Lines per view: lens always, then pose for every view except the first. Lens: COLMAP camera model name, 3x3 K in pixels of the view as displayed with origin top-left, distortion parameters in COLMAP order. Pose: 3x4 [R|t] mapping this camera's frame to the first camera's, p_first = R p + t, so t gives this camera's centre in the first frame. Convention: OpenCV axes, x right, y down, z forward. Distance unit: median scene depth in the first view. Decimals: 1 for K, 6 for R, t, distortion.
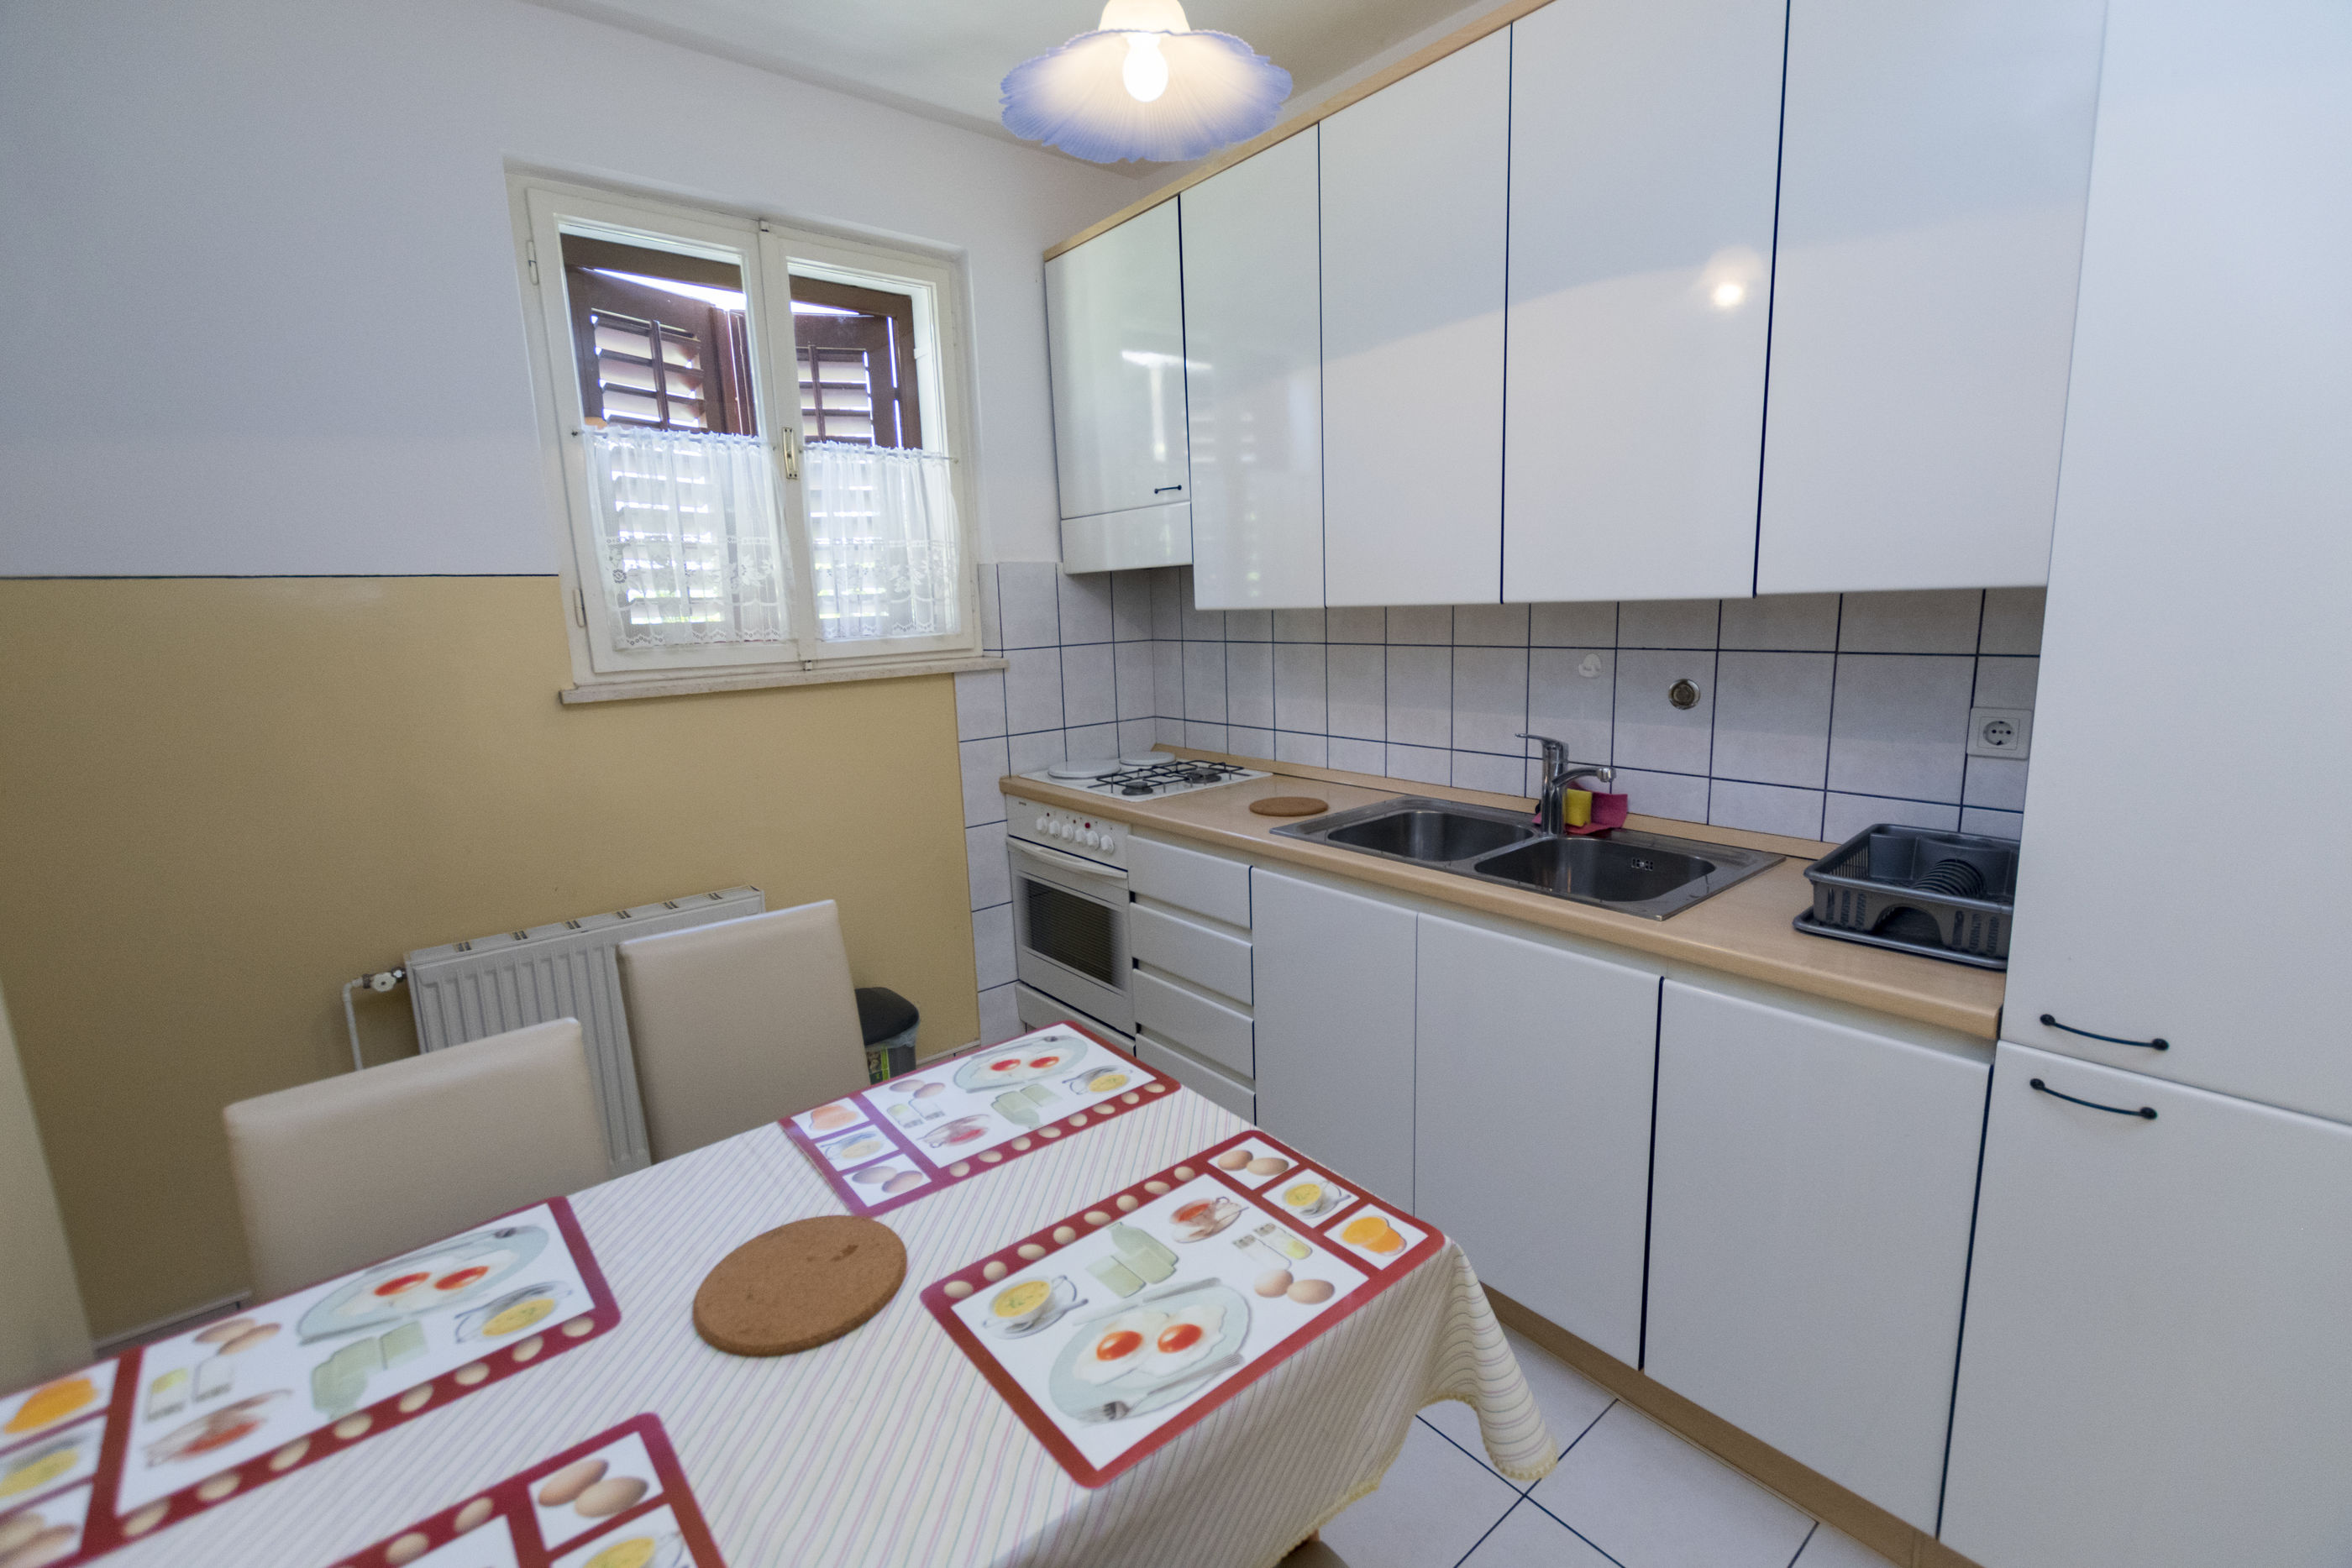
lens RADIAL K [[1019.6, 0, 1180.3], [0, 1019.6, 775.5], [0, 0, 1]] dist [0.002514, -0.000065]
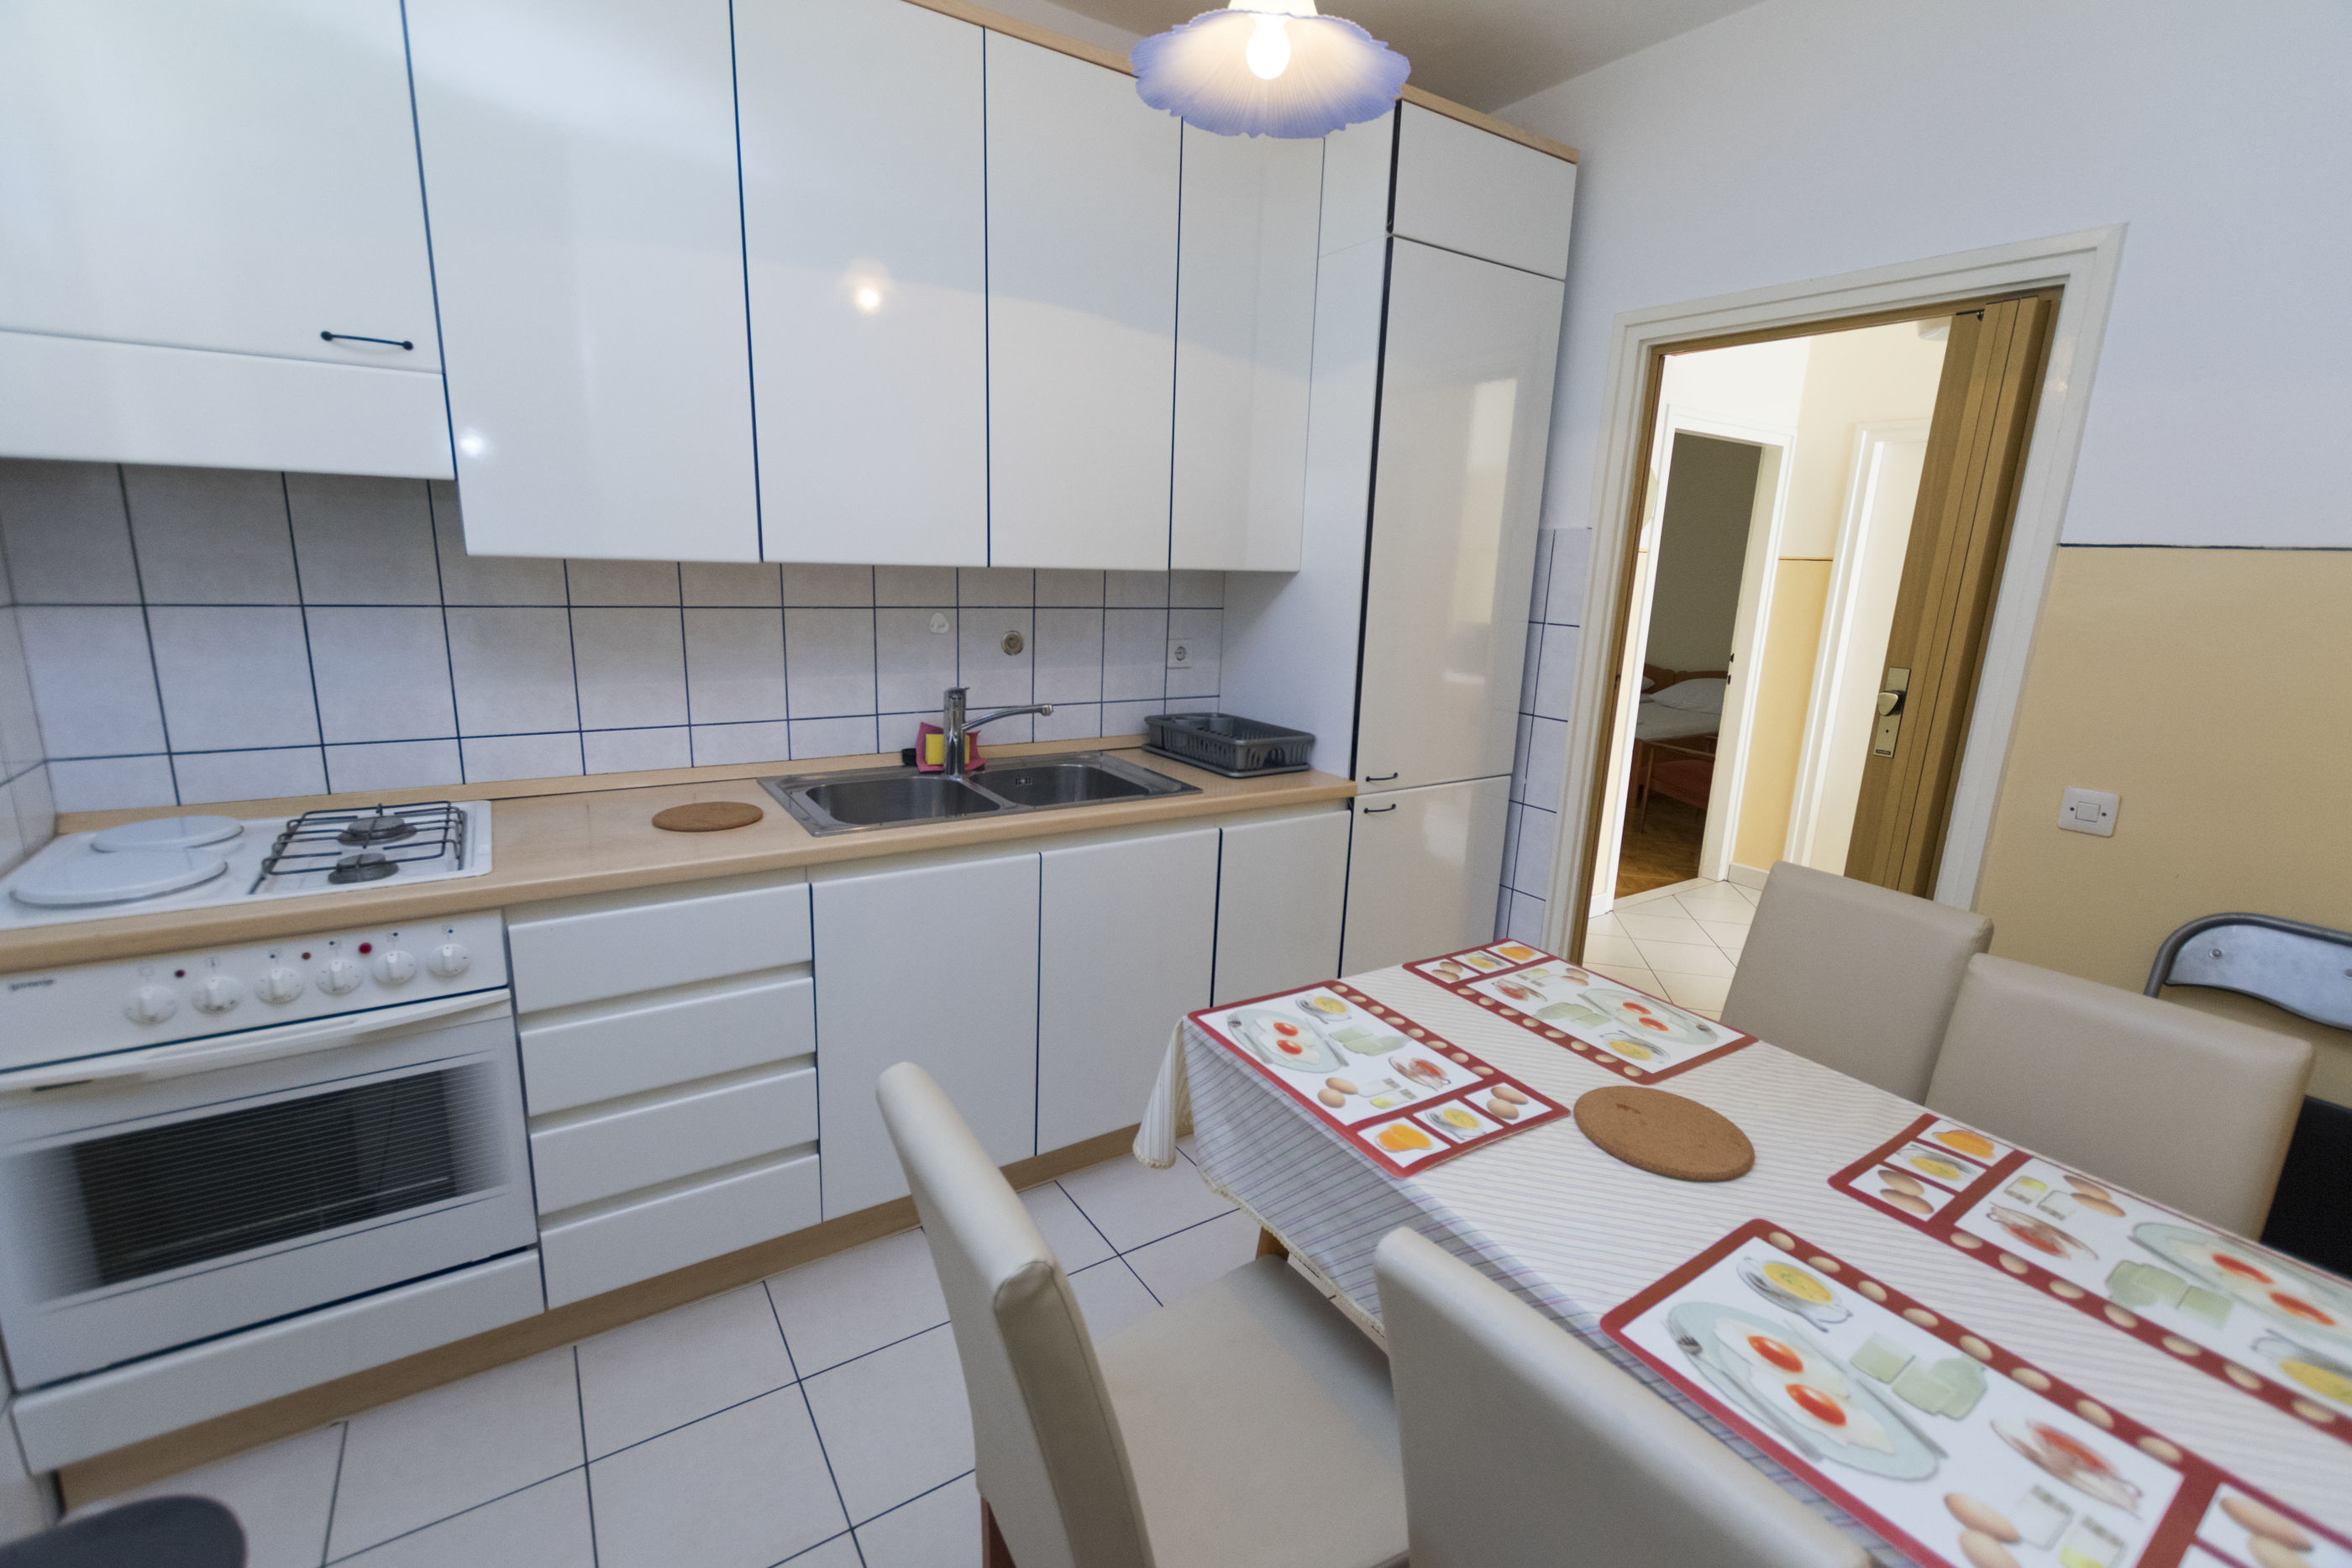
lens RADIAL K [[1019.6, 0, 1180.3], [0, 1019.6, 775.5], [0, 0, 1]] dist [0.002514, -0.000065]
pose [[0.109246, -0.172758, 0.978887, -1.221437], [0.133608, 0.978397, 0.157761, -0.149248], [-0.984995, 0.113552, 0.129968, 1.069860]]
